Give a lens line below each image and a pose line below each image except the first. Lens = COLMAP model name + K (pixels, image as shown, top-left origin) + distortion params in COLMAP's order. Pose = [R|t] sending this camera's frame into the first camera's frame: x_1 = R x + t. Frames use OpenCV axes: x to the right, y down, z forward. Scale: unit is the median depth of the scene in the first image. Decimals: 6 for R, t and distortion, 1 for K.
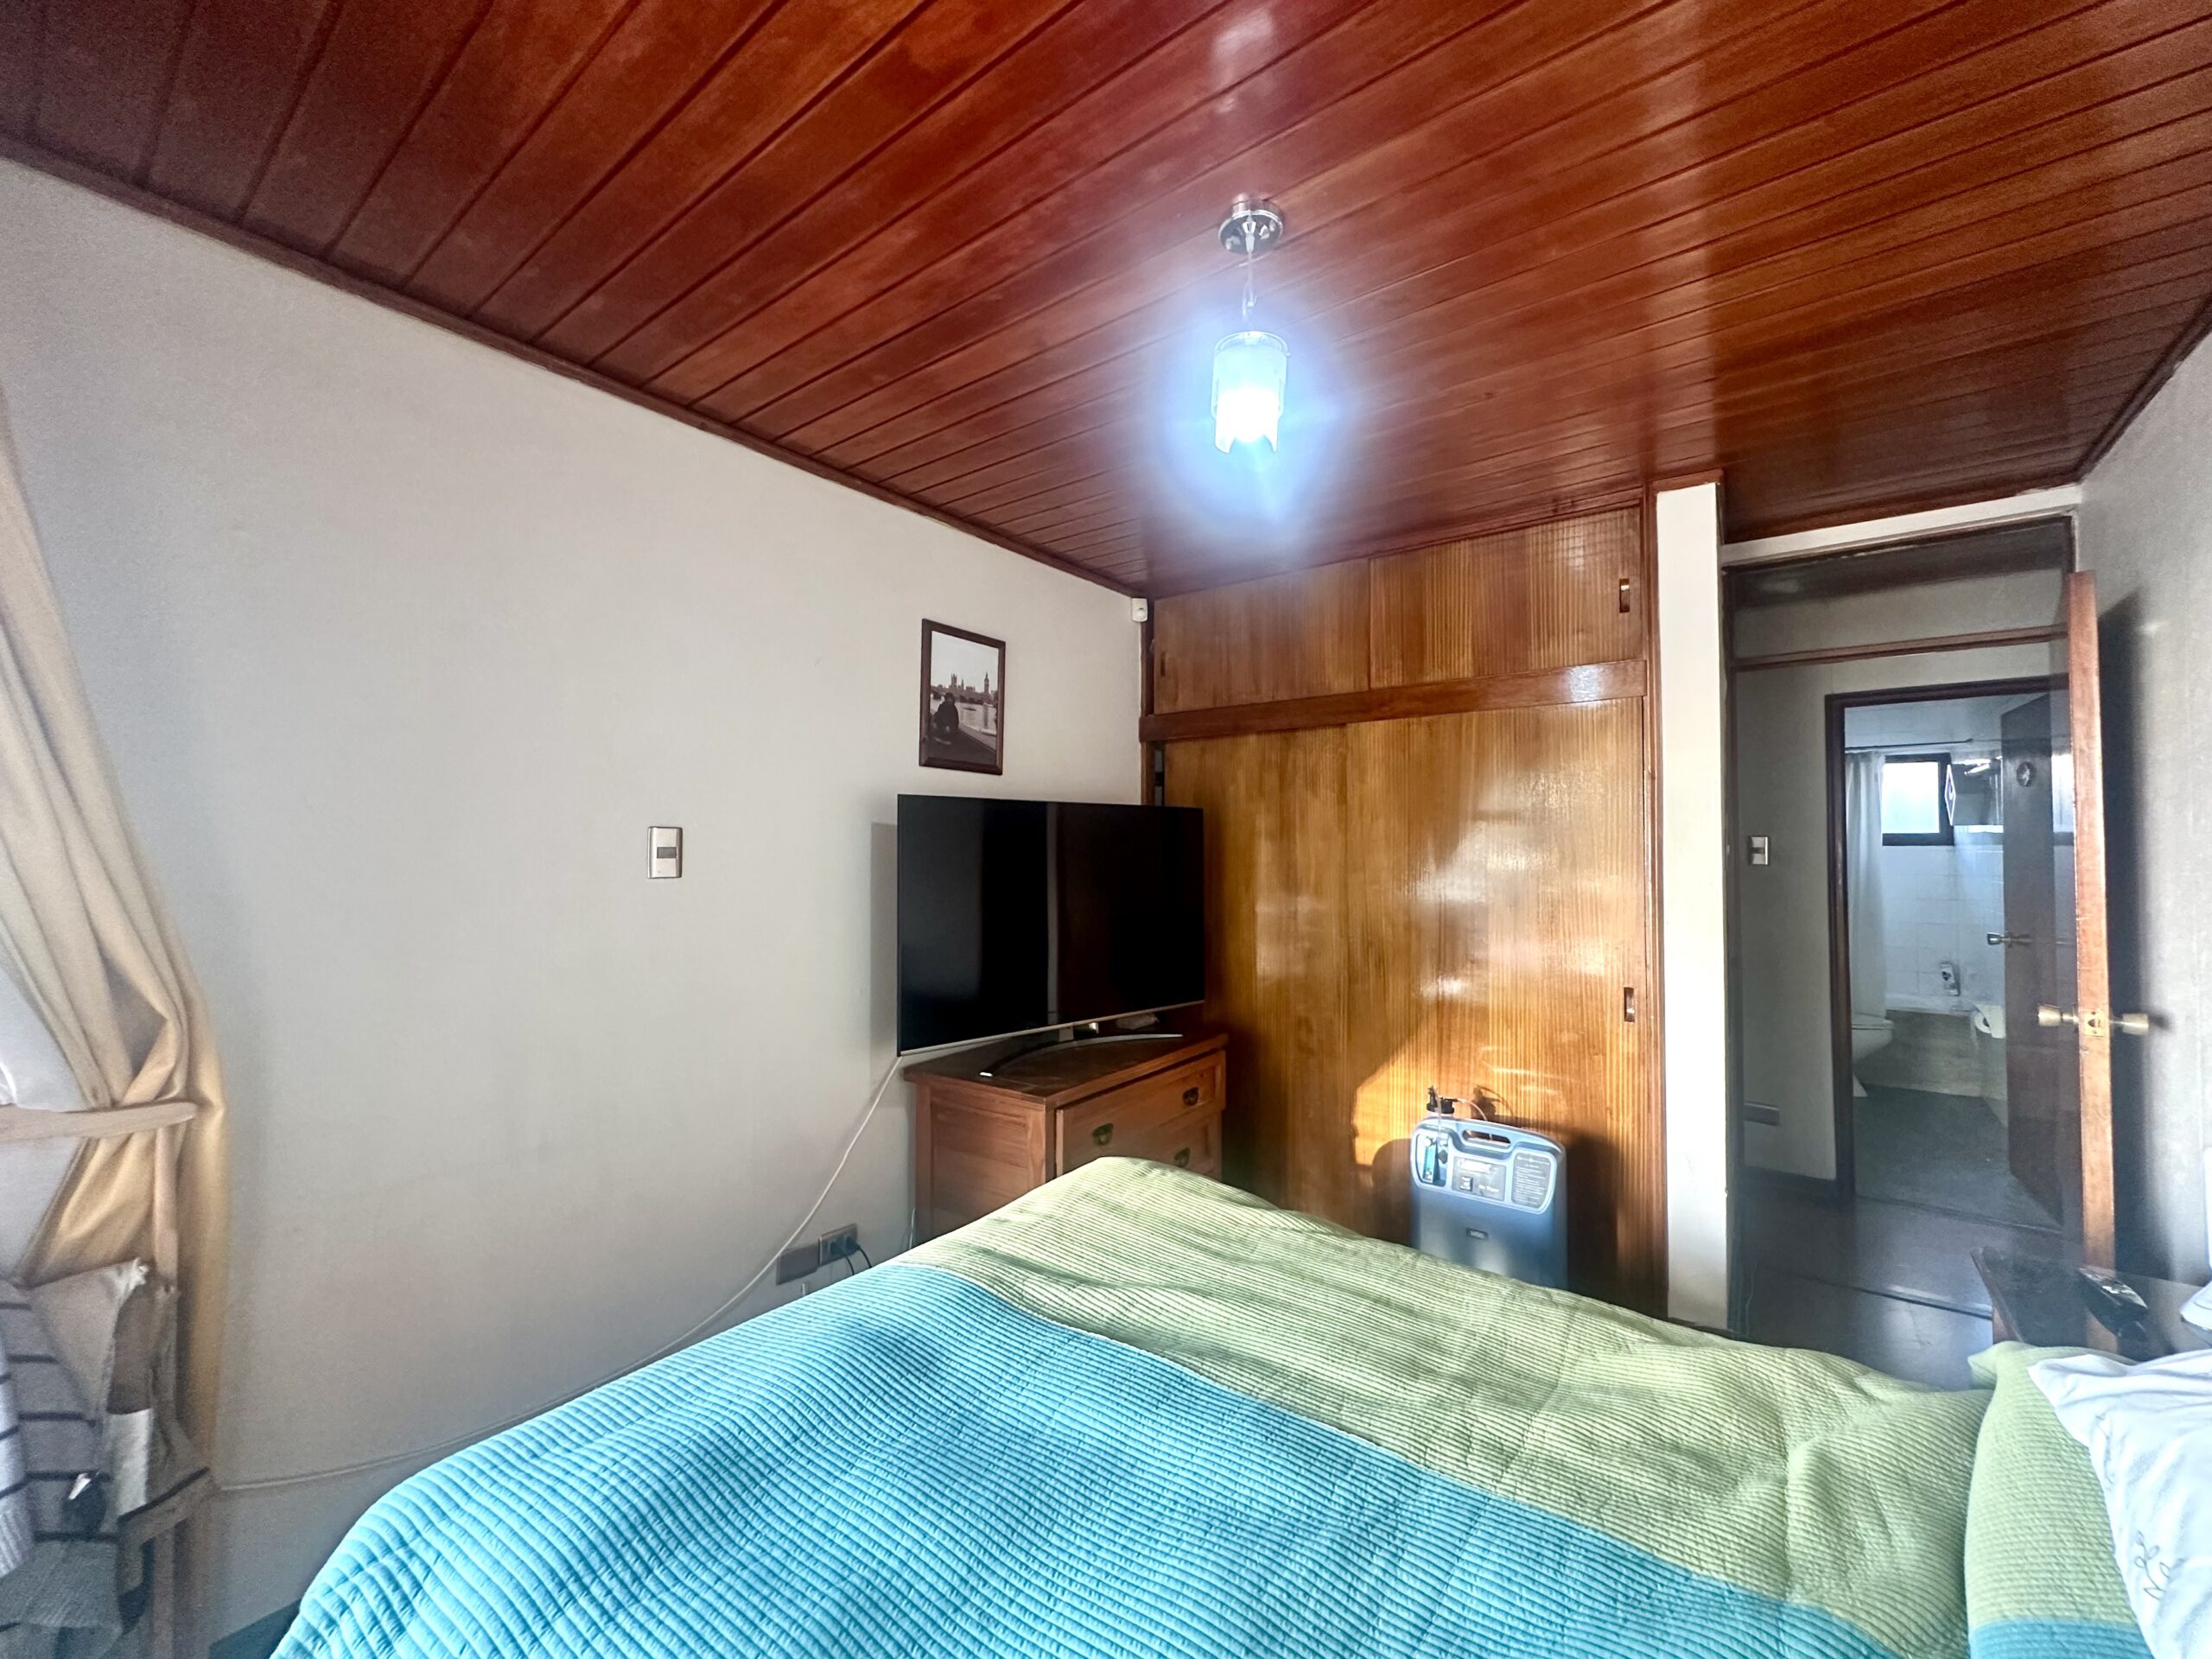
lens RADIAL K [[890.3, 0, 1103.5], [0, 890.3, 826.7], [0, 0, 1]] dist [-0.001792, 0.000493]
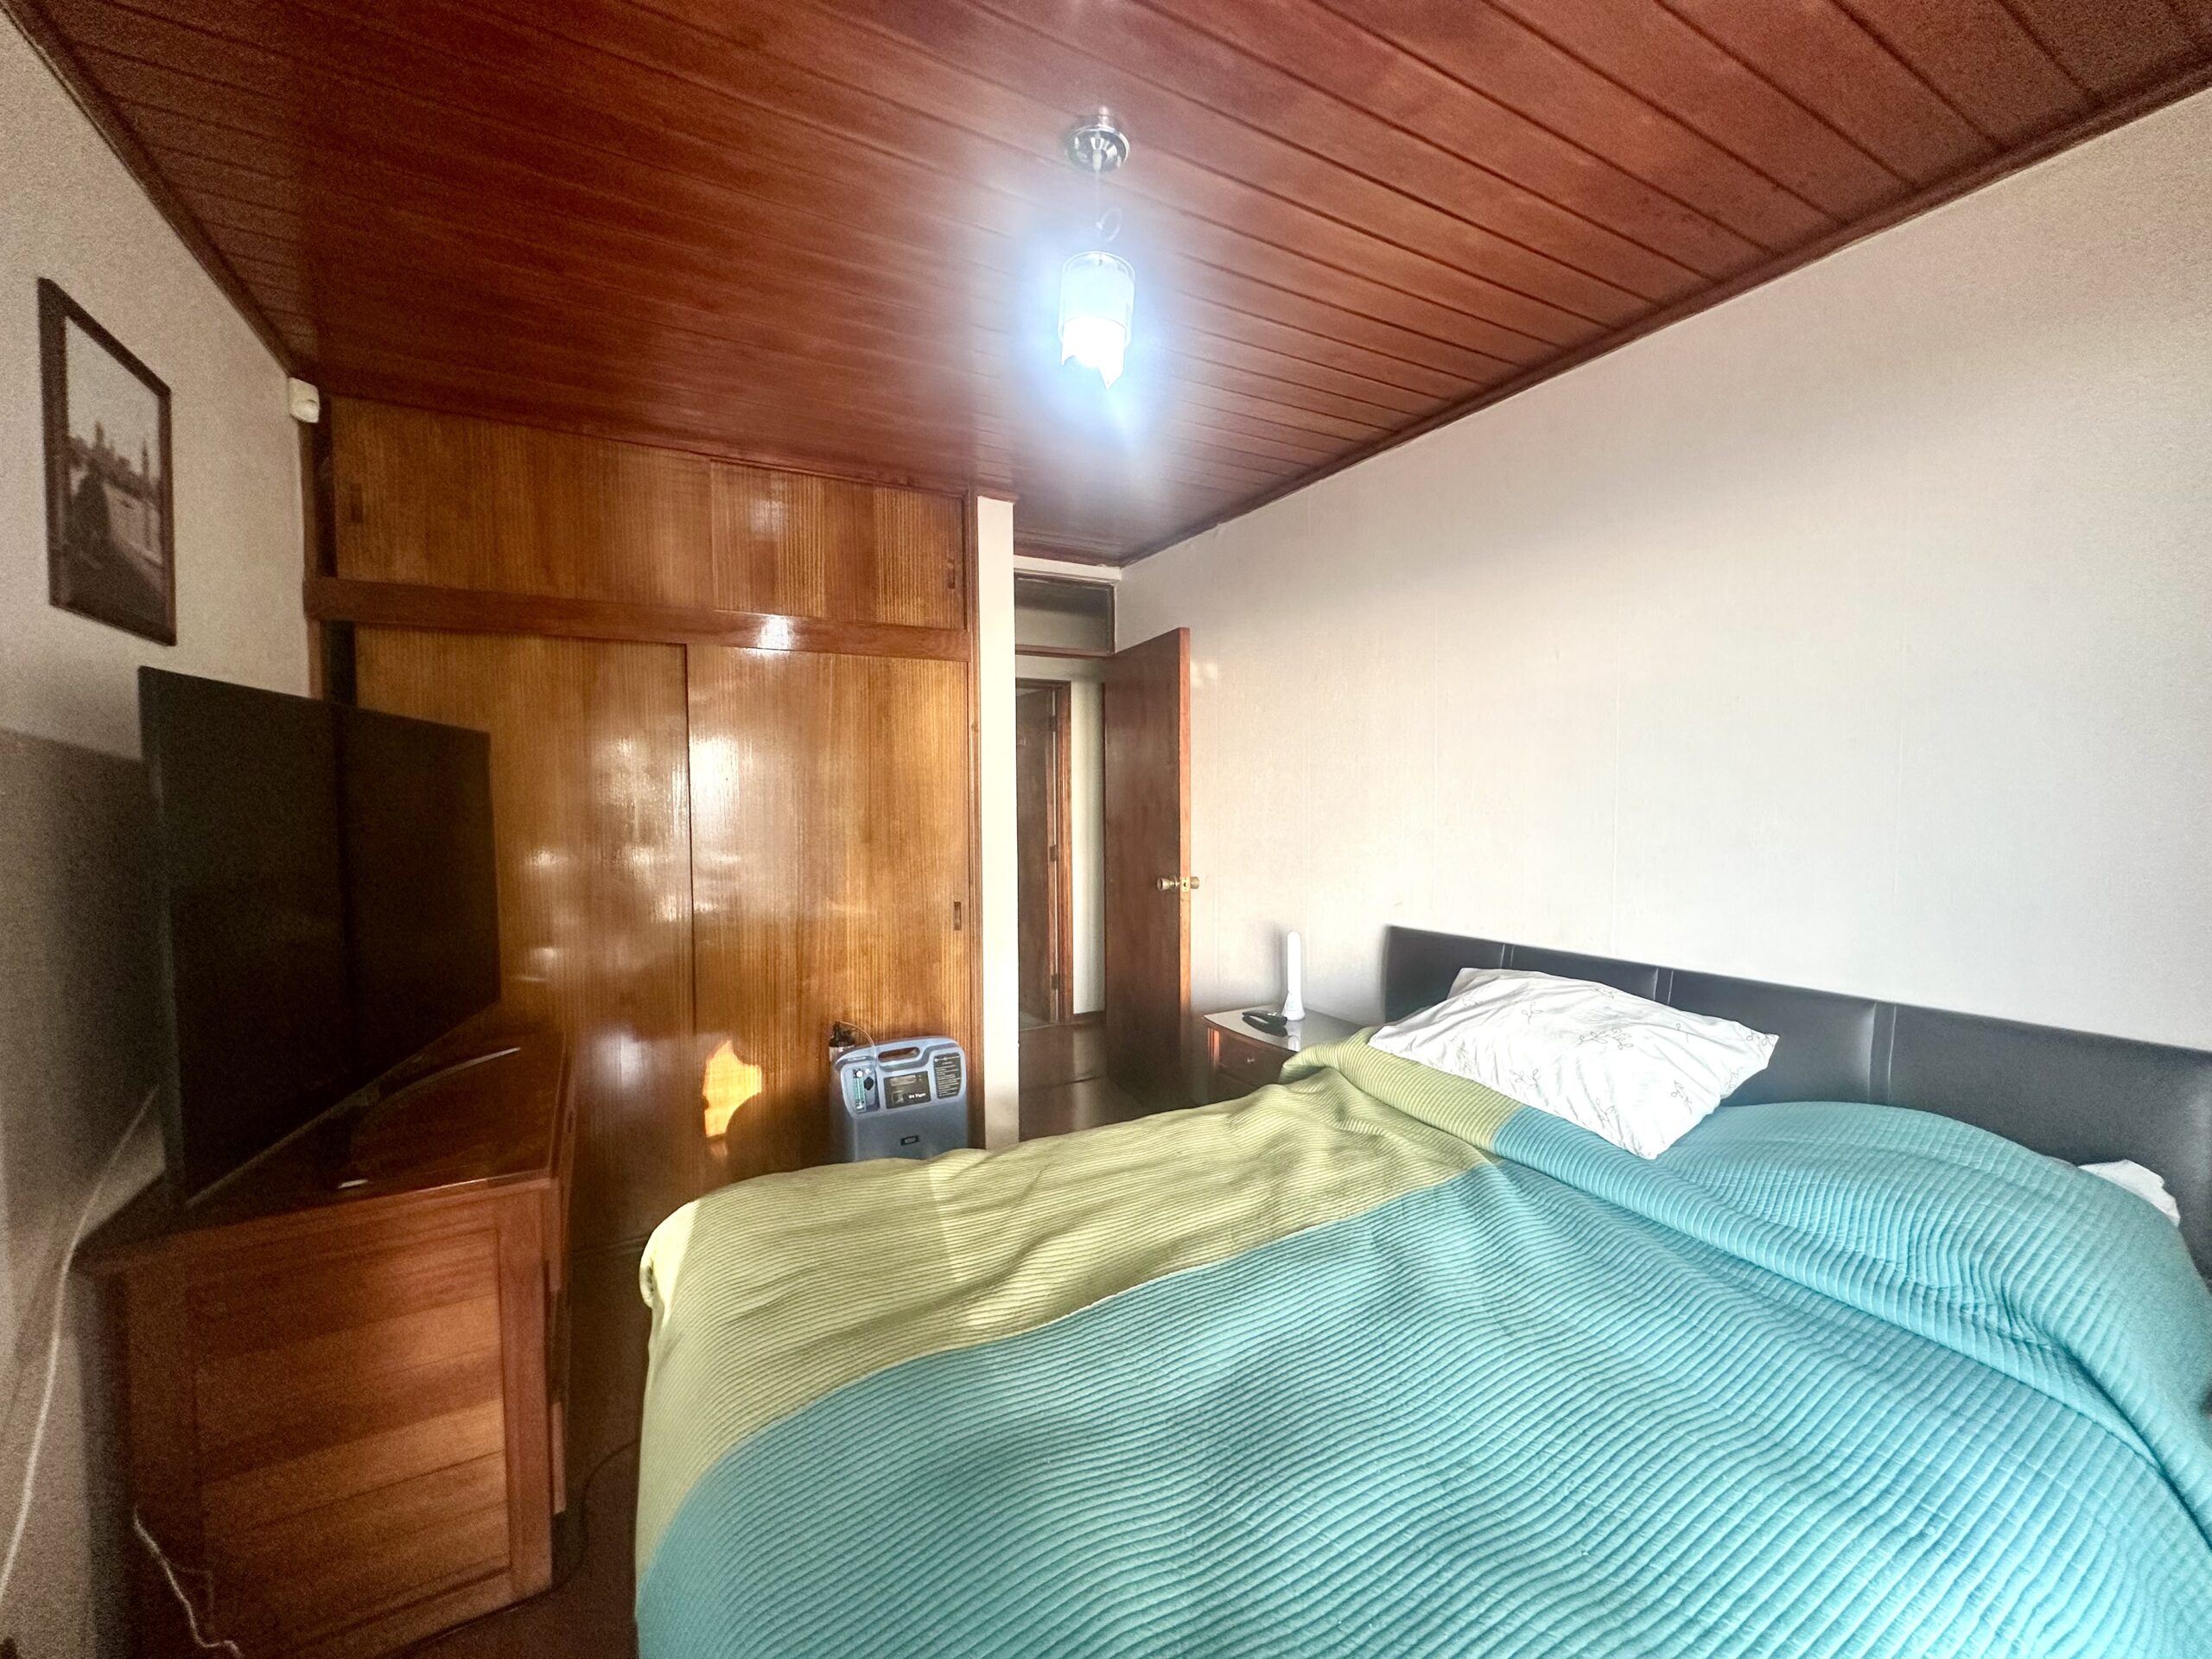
lens RADIAL K [[890.3, 0, 1103.5], [0, 890.3, 826.7], [0, 0, 1]] dist [-0.001792, 0.000493]
pose [[0.397417, -0.037742, 0.916862, -0.411522], [-0.015514, 0.998735, 0.047837, 0.015566], [-0.917507, -0.033236, 0.396329, 0.315326]]
